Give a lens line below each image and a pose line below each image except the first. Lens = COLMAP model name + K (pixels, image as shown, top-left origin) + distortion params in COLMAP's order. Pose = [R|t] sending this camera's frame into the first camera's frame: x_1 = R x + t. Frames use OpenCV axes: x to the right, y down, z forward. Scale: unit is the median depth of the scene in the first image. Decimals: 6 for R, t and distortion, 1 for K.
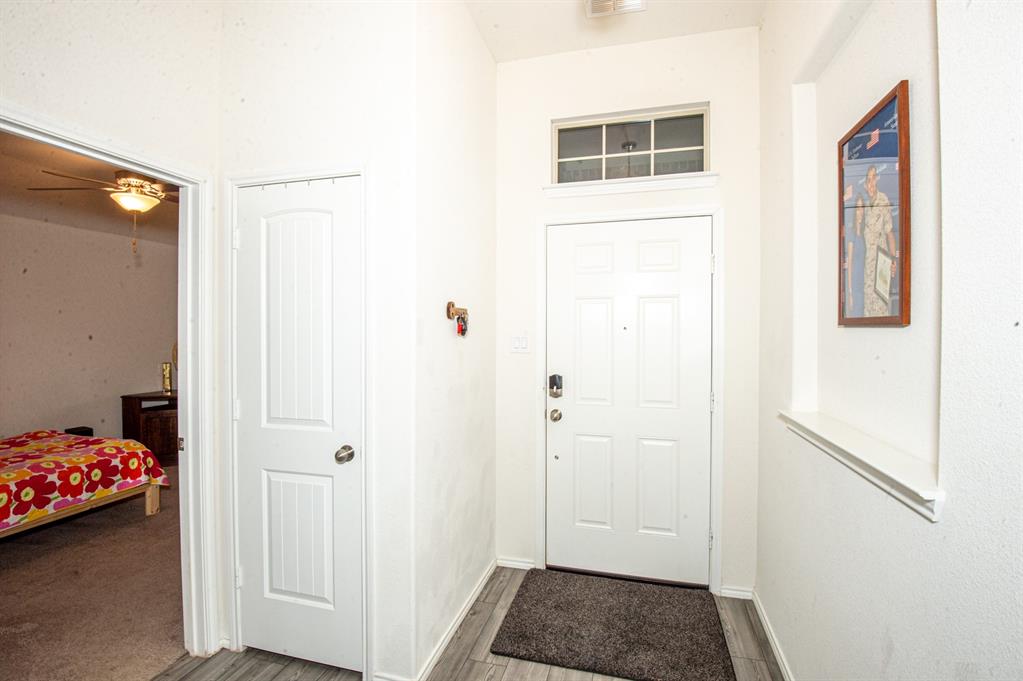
lens RADIAL K [[466.5, 0, 510.7], [0, 466.5, 337.8], [0, 0, 1]] dist [-0.005621, -0.025241]
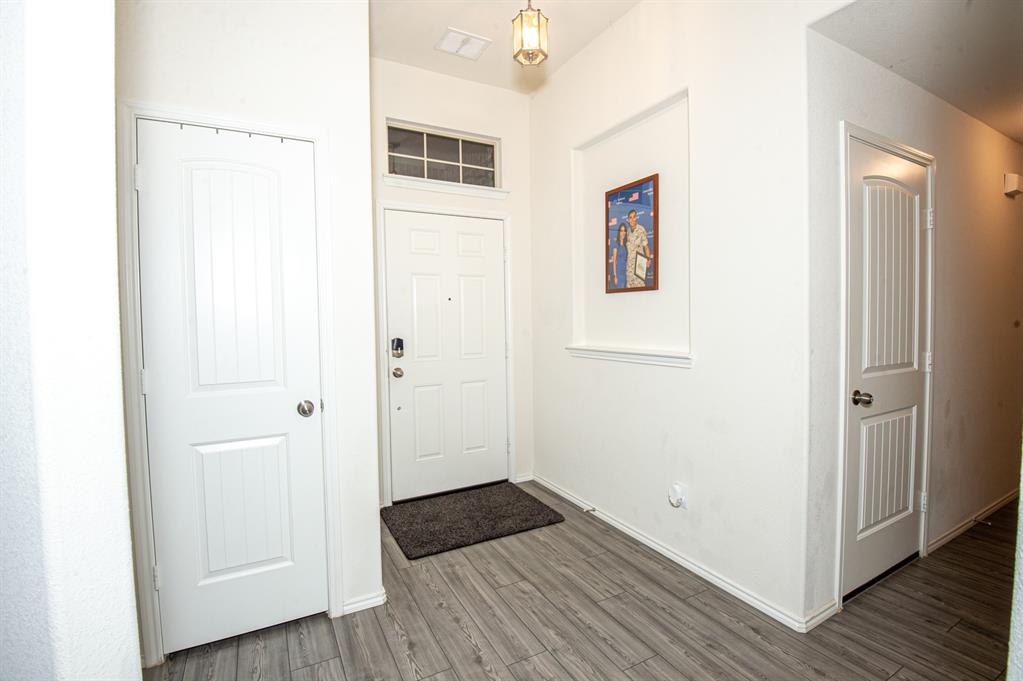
lens RADIAL K [[466.5, 0, 510.7], [0, 466.5, 337.8], [0, 0, 1]] dist [-0.005621, -0.025241]
pose [[0.723793, -0.039709, 0.688874, -0.602410], [0.025020, 0.999197, 0.031310, 0.058122], [-0.689564, -0.005426, 0.724205, -0.056605]]
